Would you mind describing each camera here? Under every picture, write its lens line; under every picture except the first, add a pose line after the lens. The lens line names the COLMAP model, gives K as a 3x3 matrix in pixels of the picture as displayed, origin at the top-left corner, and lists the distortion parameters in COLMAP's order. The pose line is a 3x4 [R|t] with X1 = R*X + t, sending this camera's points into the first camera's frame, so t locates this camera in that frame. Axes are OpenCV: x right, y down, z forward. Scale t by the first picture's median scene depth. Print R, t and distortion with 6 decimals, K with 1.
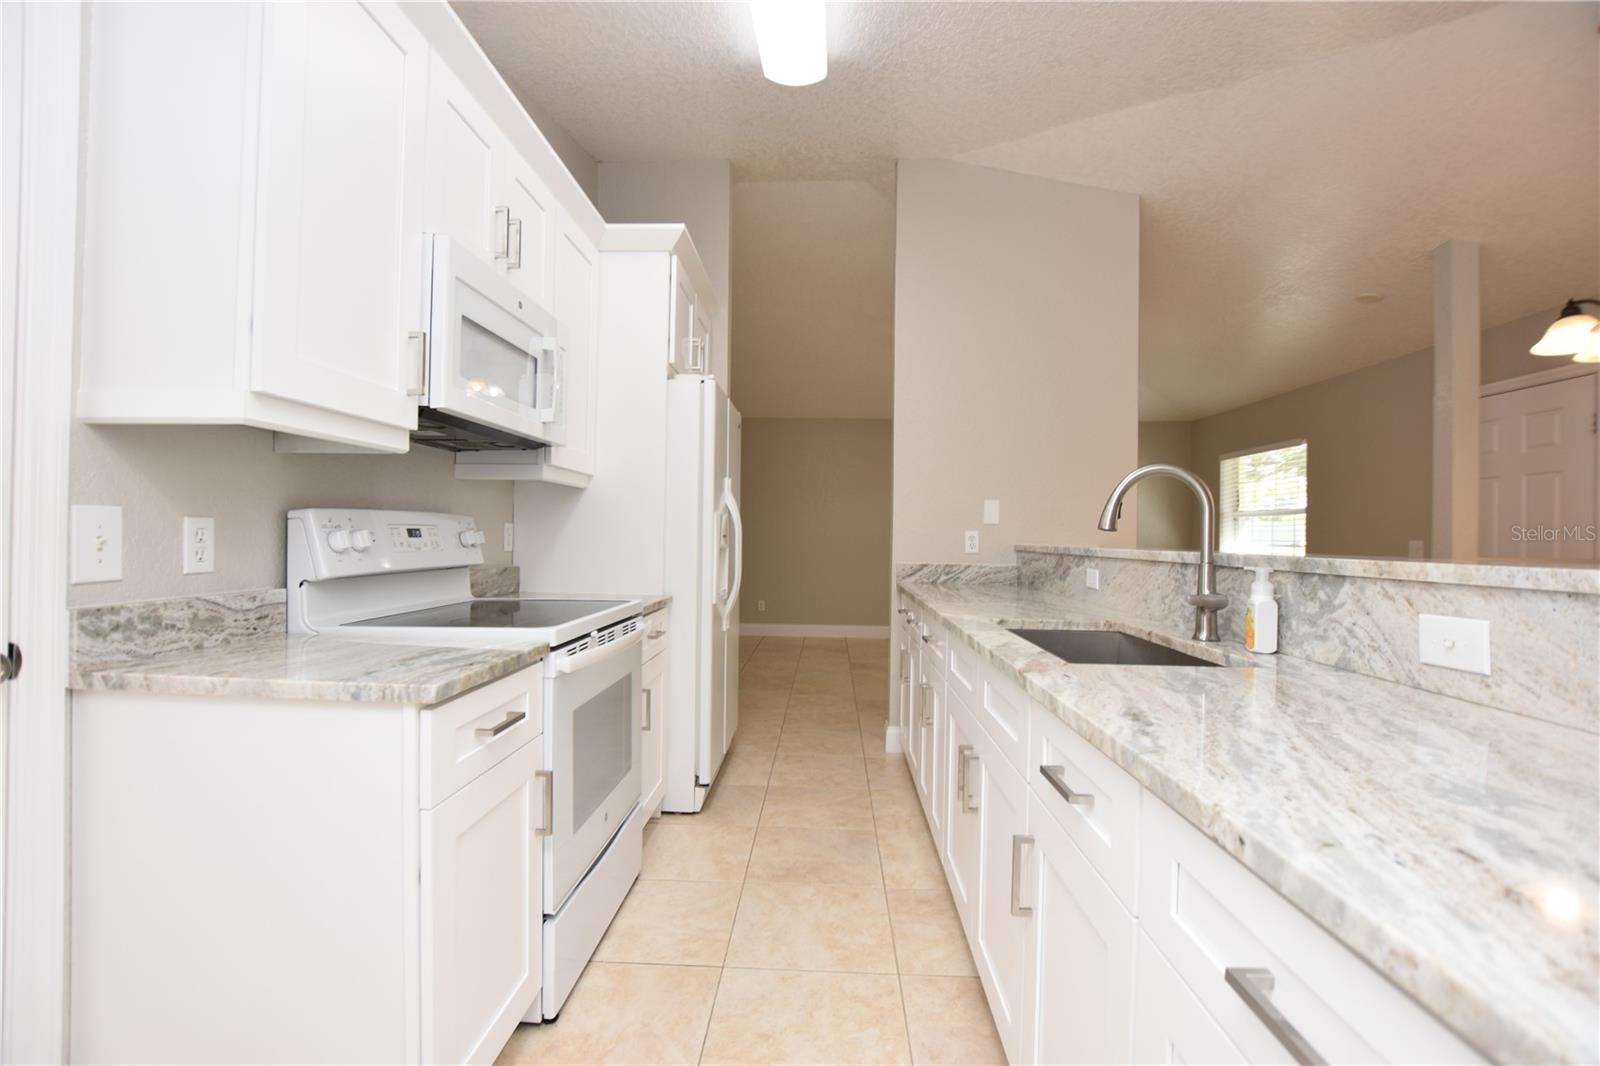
lens RADIAL K [[712.8, 0, 790.1], [0, 712.8, 534.0], [0, 0, 1]] dist [-0.025140, 0.000319]
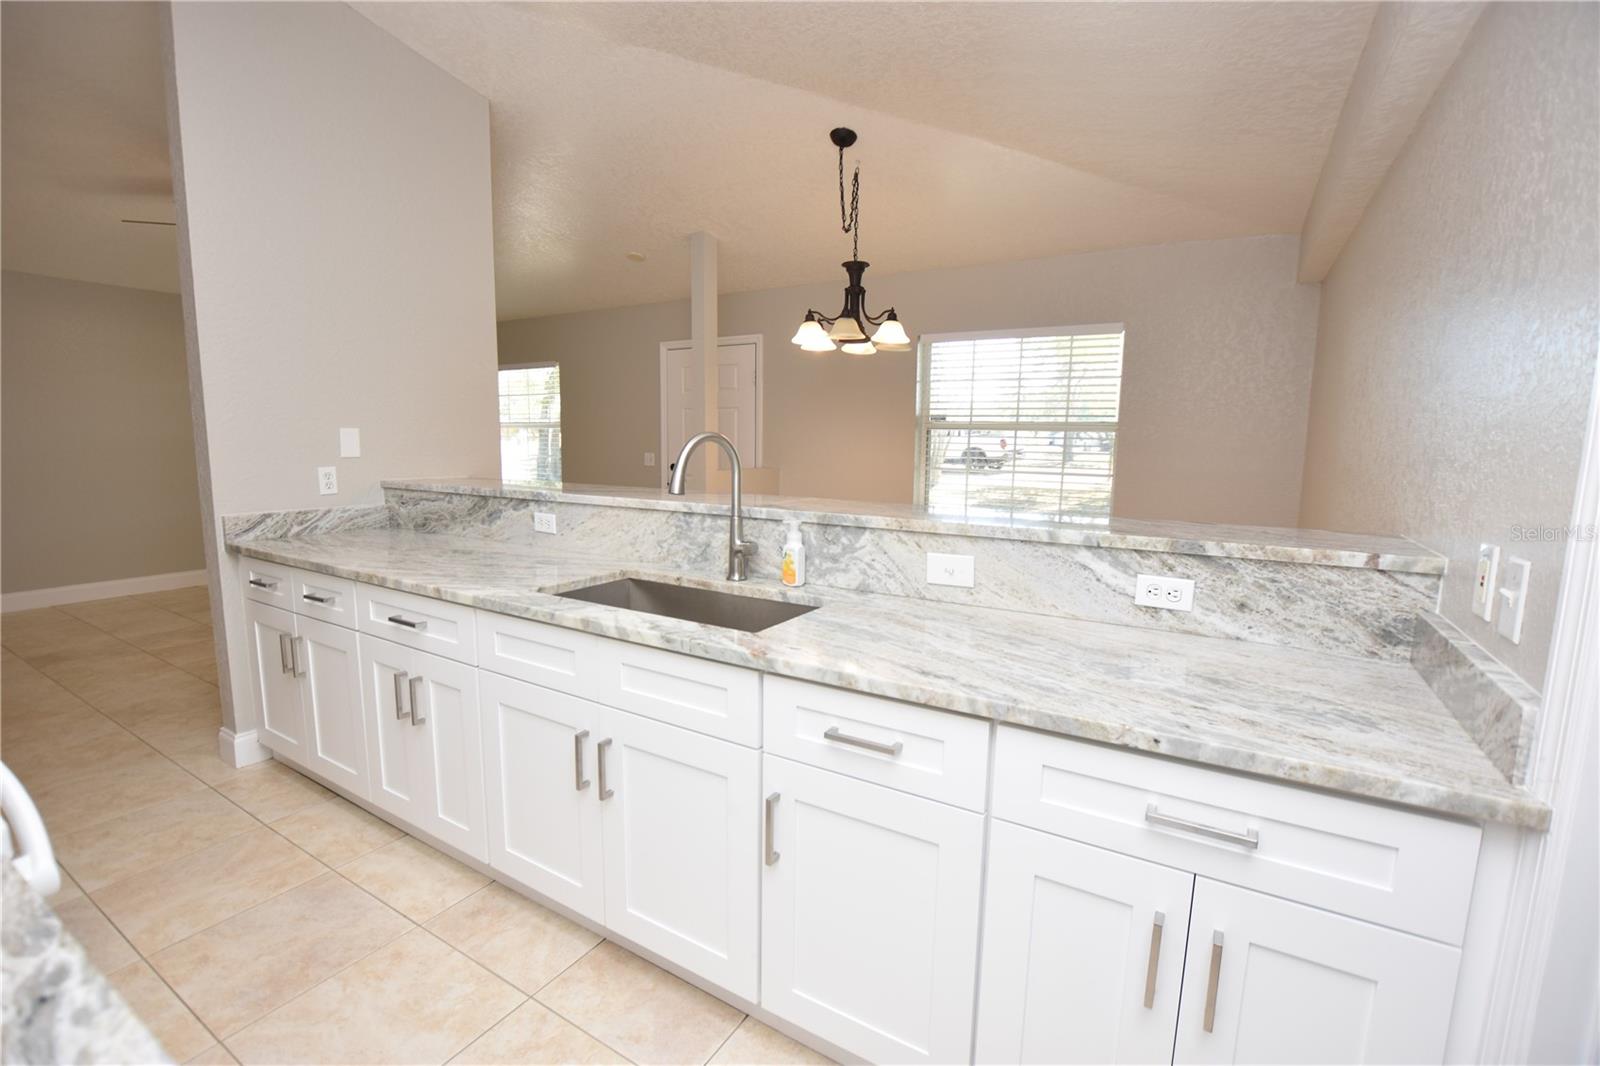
lens RADIAL K [[710.8, 0, 791.9], [0, 710.8, 536.7], [0, 0, 1]] dist [-0.026989, 0.000835]
pose [[0.476803, -0.130140, 0.869323, -0.412434], [-0.006532, 0.988428, 0.151553, -0.106407], [-0.878986, -0.077939, 0.470435, 0.342658]]
